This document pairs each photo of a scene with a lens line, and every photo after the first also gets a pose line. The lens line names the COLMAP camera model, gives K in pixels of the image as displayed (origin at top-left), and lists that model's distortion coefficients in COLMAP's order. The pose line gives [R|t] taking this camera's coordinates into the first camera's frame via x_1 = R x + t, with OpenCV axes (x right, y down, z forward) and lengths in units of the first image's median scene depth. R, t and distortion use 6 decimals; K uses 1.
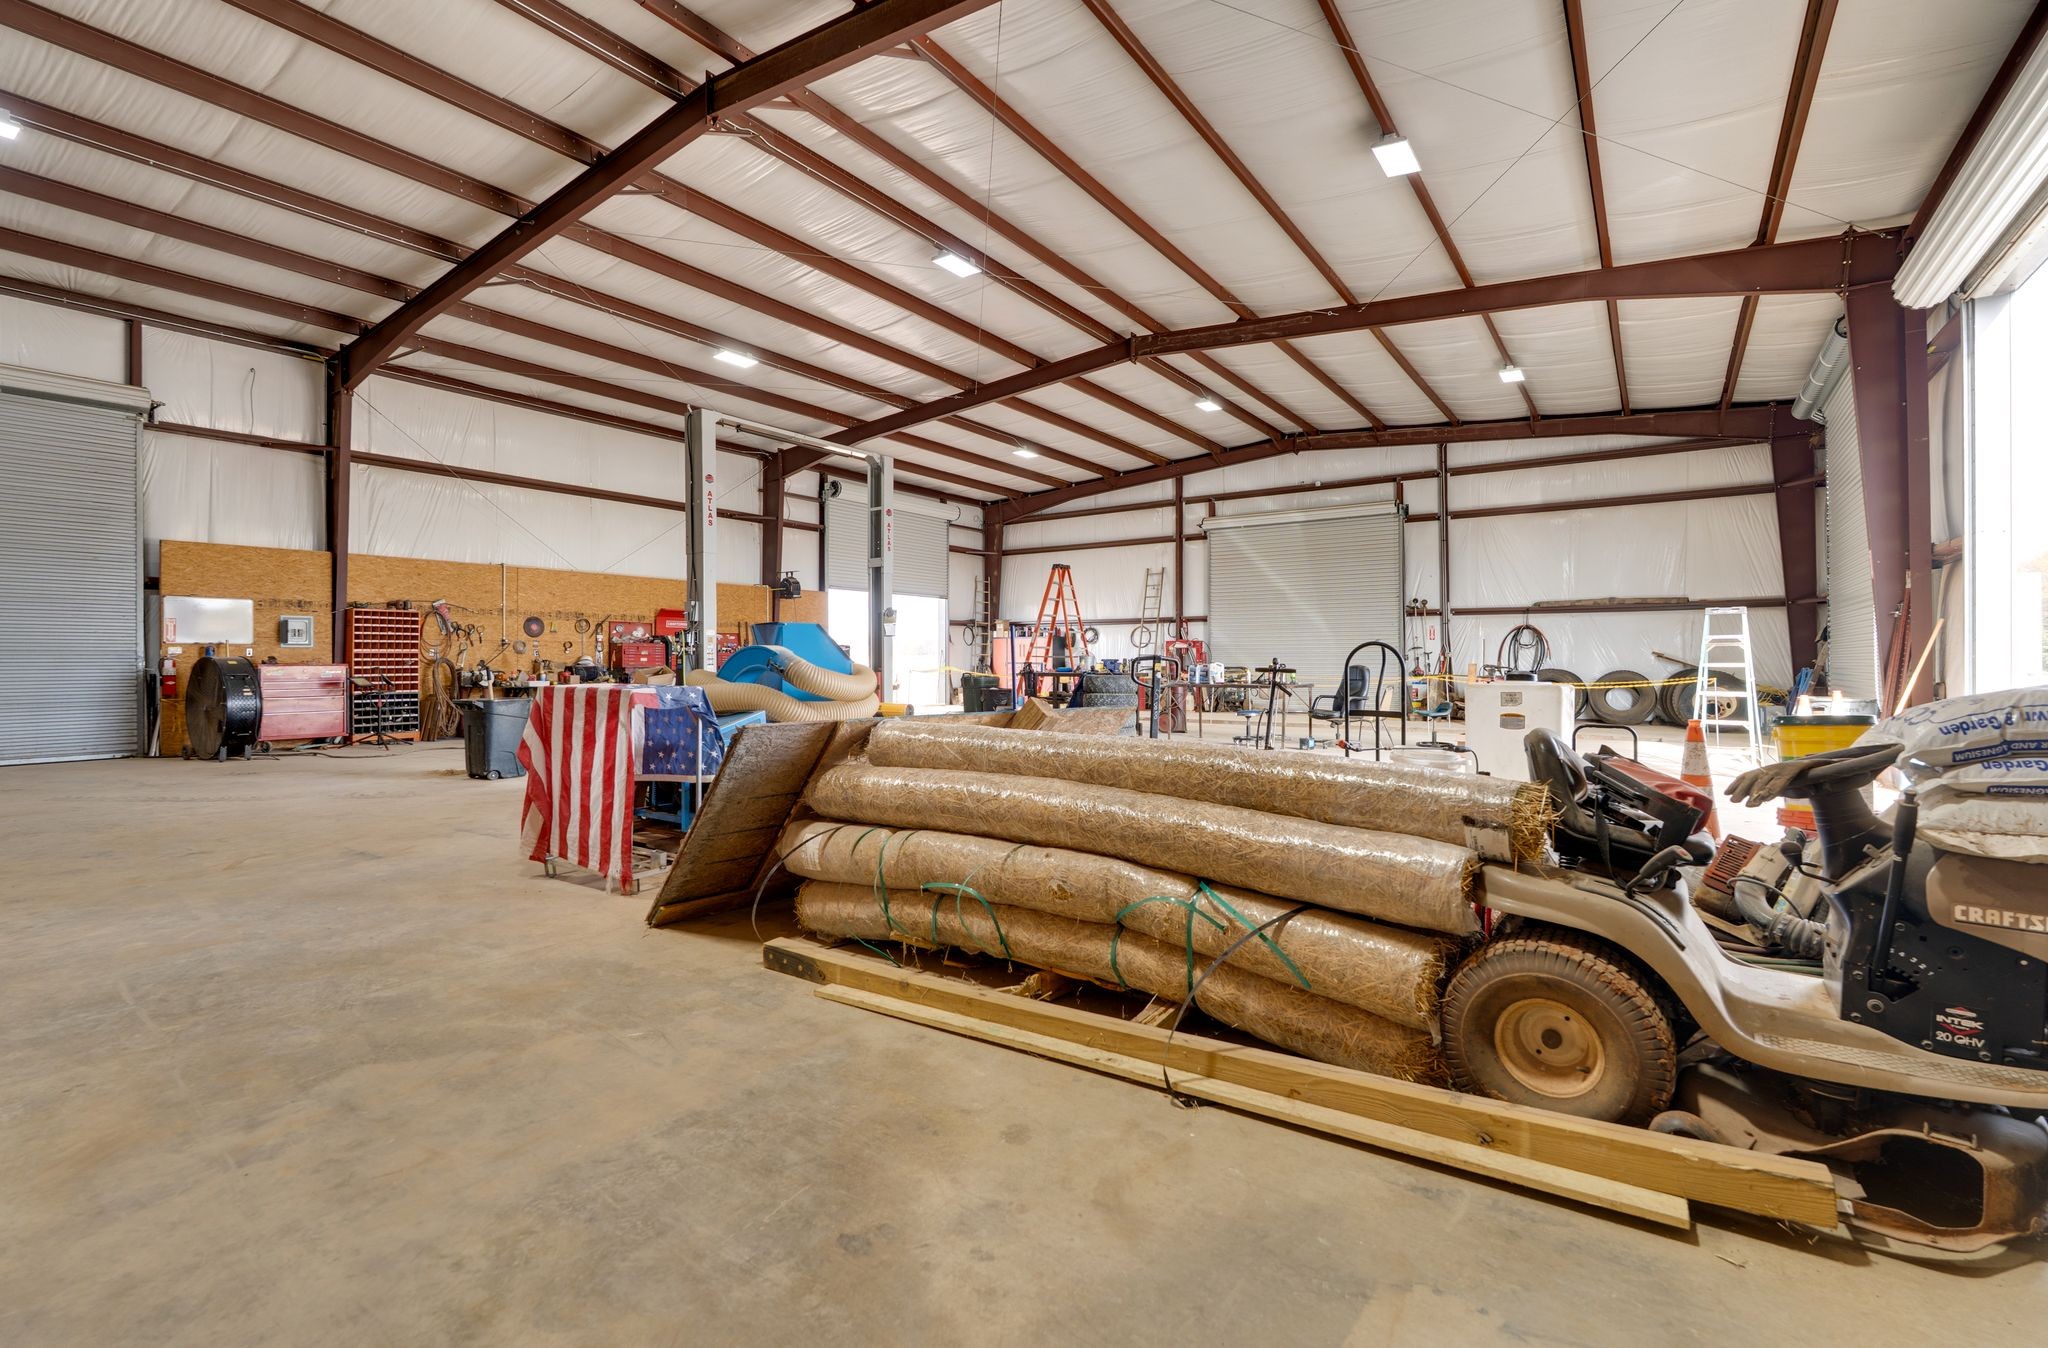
lens RADIAL K [[989.7, 0, 993.6], [0, 989.7, 639.9], [0, 0, 1]] dist [-0.006172, -0.000150]
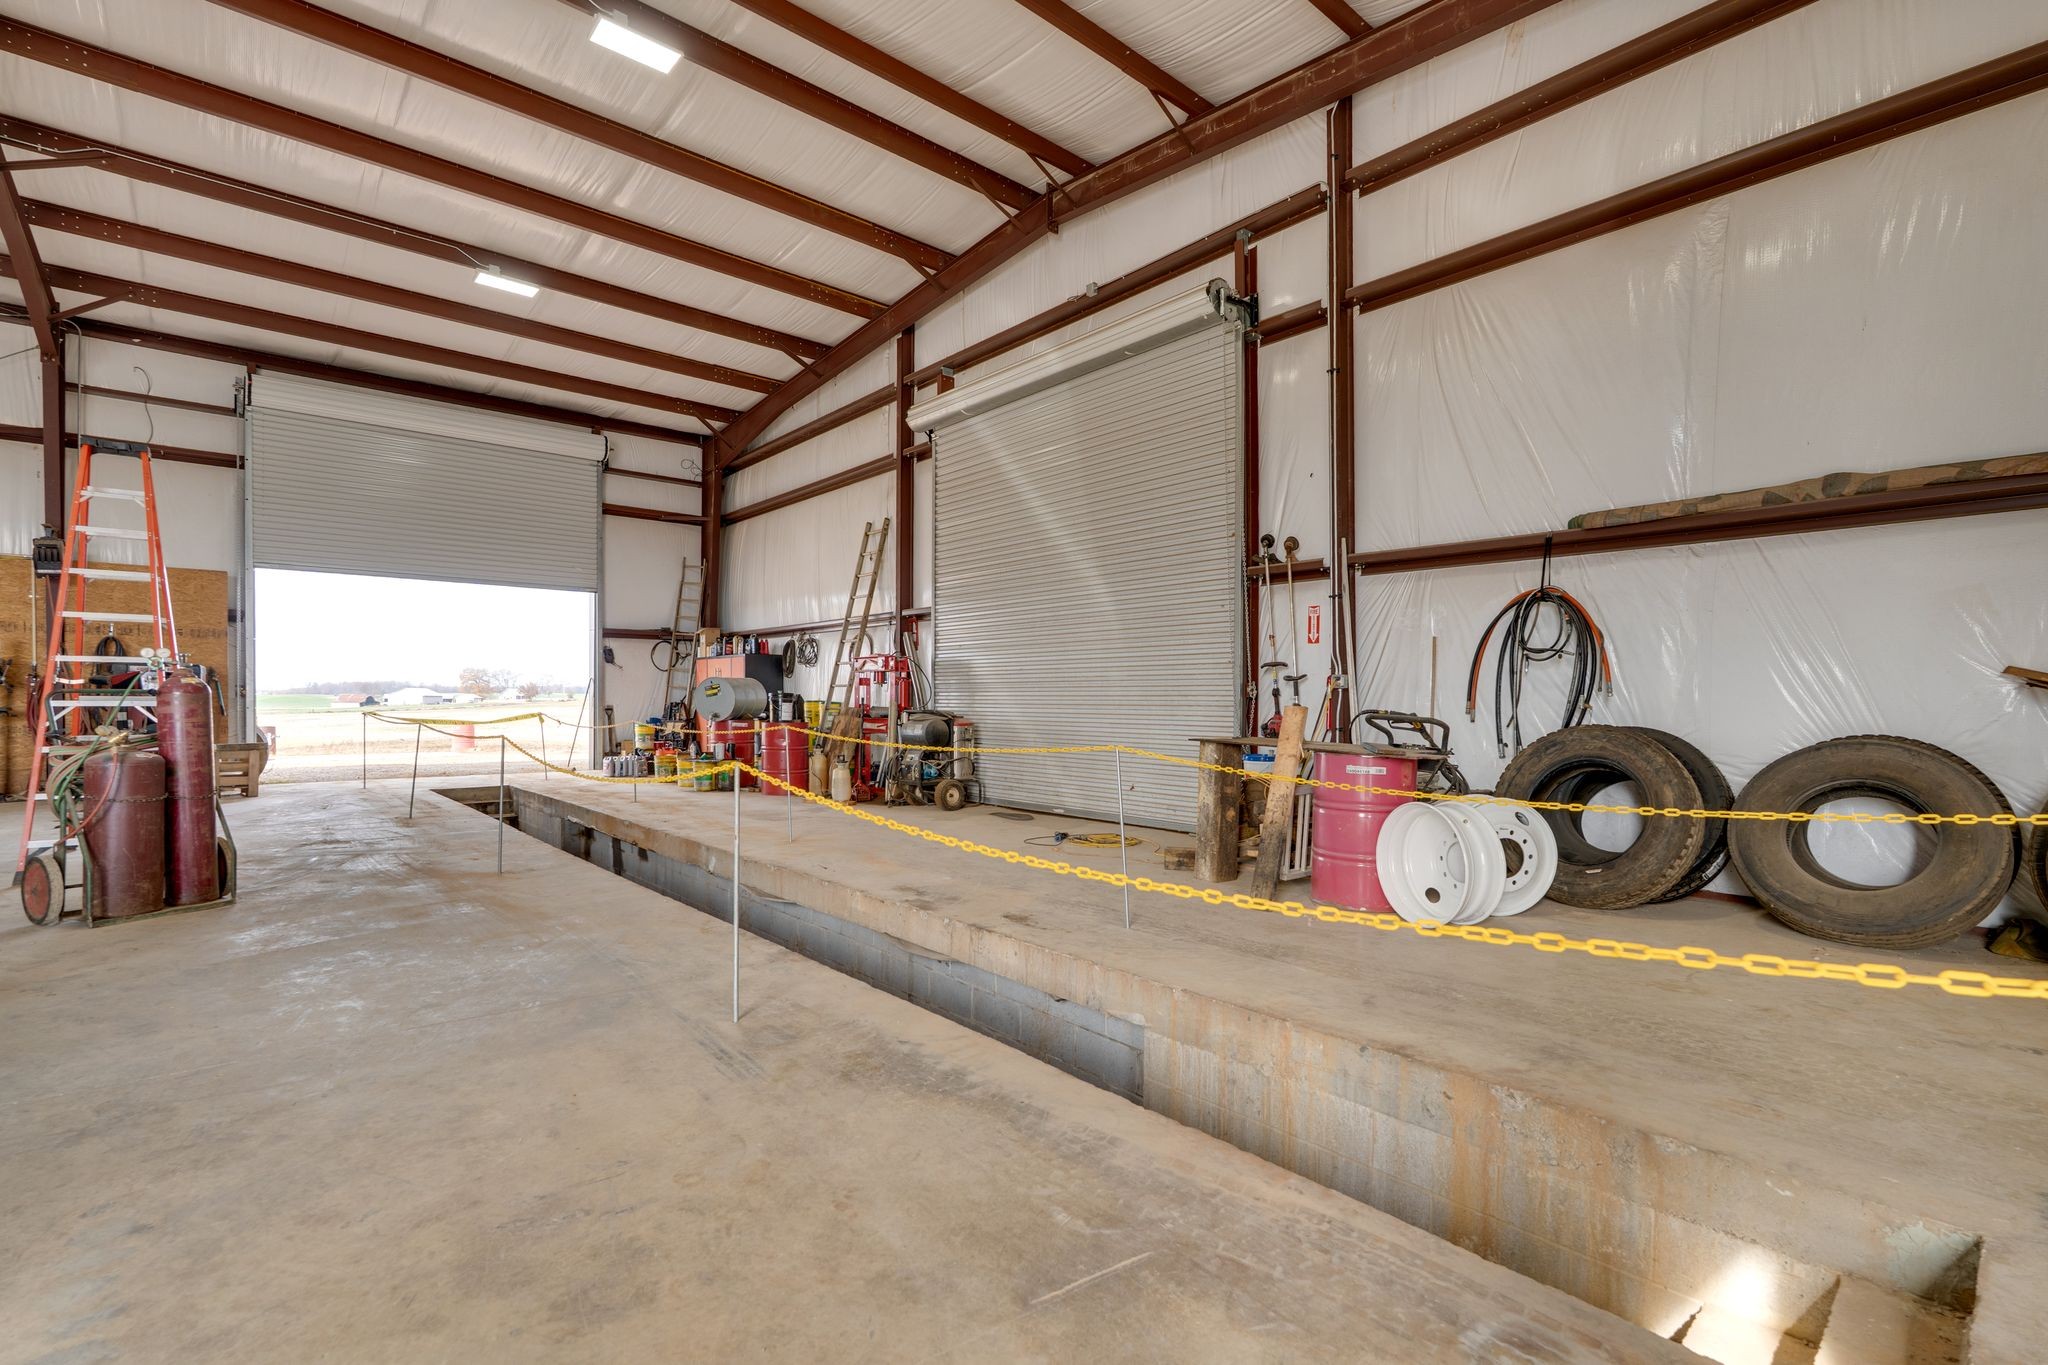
lens RADIAL K [[940.2, 0, 1023.9], [0, 940.2, 693.7], [0, 0, 1]] dist [0.000177, -0.000041]
pose [[0.966871, 0.003828, -0.255237, 0.411364], [0.000615, 0.999850, 0.017326, 0.012128], [0.255264, -0.016909, 0.966723, 0.598446]]
